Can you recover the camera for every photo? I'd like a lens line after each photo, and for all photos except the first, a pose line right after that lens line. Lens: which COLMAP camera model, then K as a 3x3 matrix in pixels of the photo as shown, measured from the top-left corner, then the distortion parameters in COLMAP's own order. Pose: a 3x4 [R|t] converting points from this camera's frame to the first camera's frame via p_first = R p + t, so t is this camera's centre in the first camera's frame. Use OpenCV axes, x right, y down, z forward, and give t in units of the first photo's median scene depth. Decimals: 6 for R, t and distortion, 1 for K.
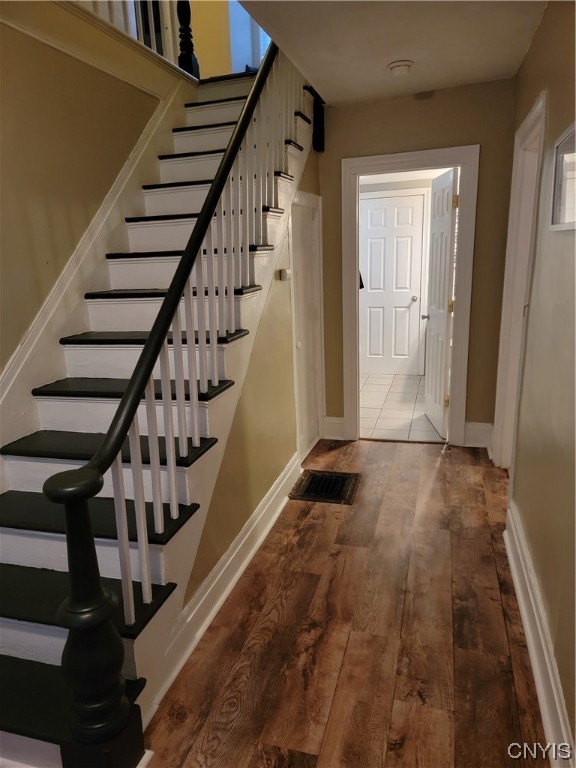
lens RADIAL K [[540.5, 0, 286.3], [0, 540.5, 384.1], [0, 0, 1]] dist [0.086016, -0.071199]
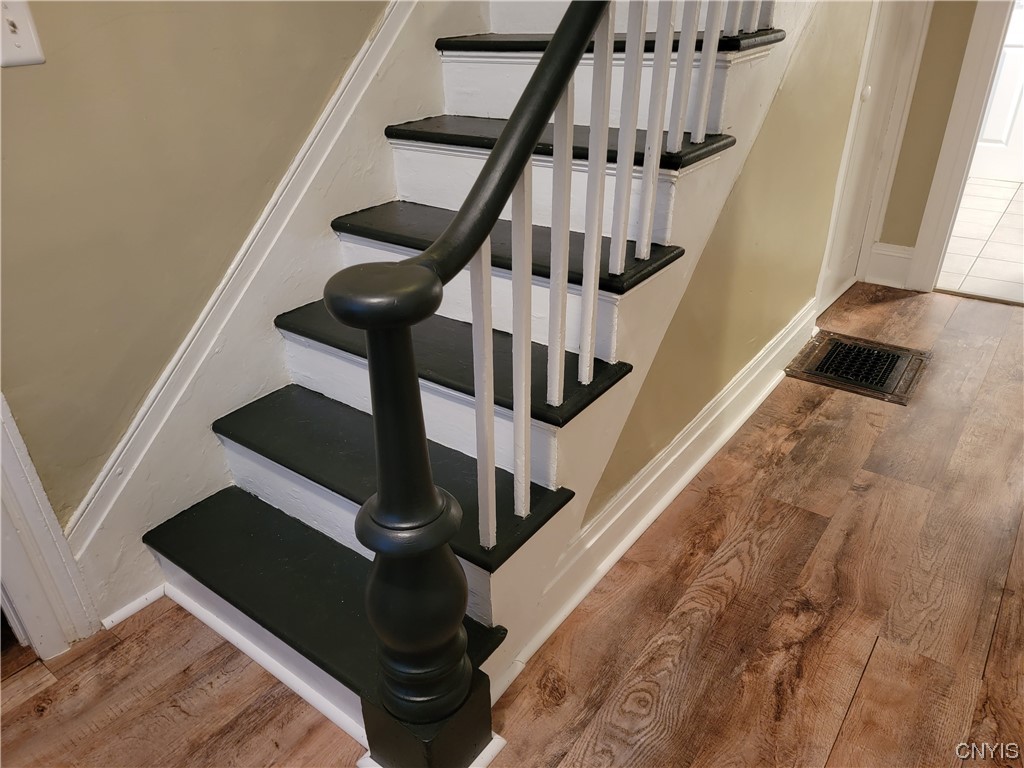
lens RADIAL K [[720.6, 0, 511.3], [0, 720.6, 394.3], [0, 0, 1]] dist [0.086016, -0.071199]
pose [[0.935256, 0.185365, -0.301557, -0.046287], [-0.094266, 0.951585, 0.292573, 0.045198], [0.341190, -0.245204, 0.907449, 0.277127]]
